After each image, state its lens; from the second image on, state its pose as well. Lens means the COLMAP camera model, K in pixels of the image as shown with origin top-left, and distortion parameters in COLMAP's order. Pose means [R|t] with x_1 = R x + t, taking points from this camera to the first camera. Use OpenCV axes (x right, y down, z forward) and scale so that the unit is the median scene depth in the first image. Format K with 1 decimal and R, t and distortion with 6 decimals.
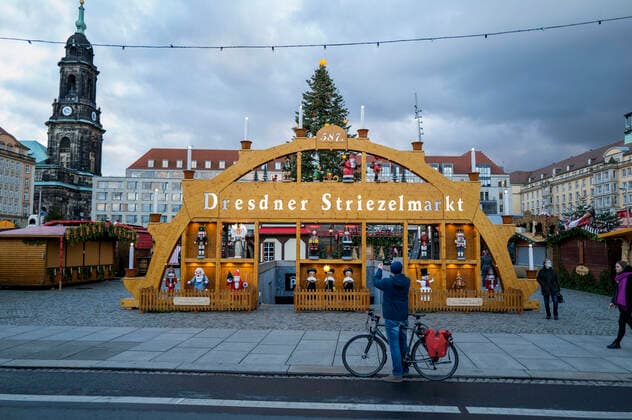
lens RADIAL K [[465.5, 0, 314.4], [0, 465.5, 211.9], [0, 0, 1]] dist [-0.016342, 0.003758]
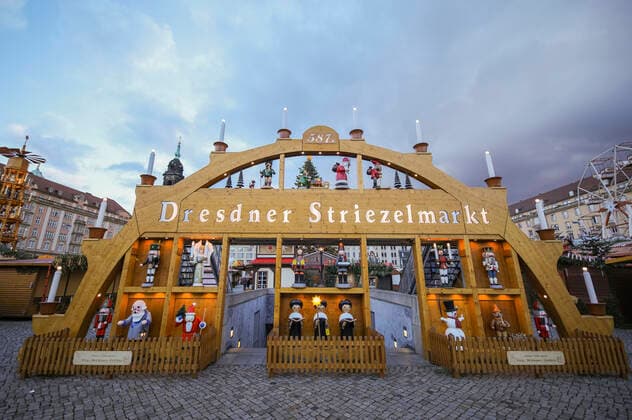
lens RADIAL K [[243.2, 0, 307.0], [0, 243.2, 211.5], [0, 0, 1]] dist [0.014471, -0.007197]
pose [[0.999973, 0.000302, 0.007334, 0.008915], [0.001143, 0.980570, -0.196167, 0.058674], [-0.007251, 0.196170, 0.980543, 0.591735]]
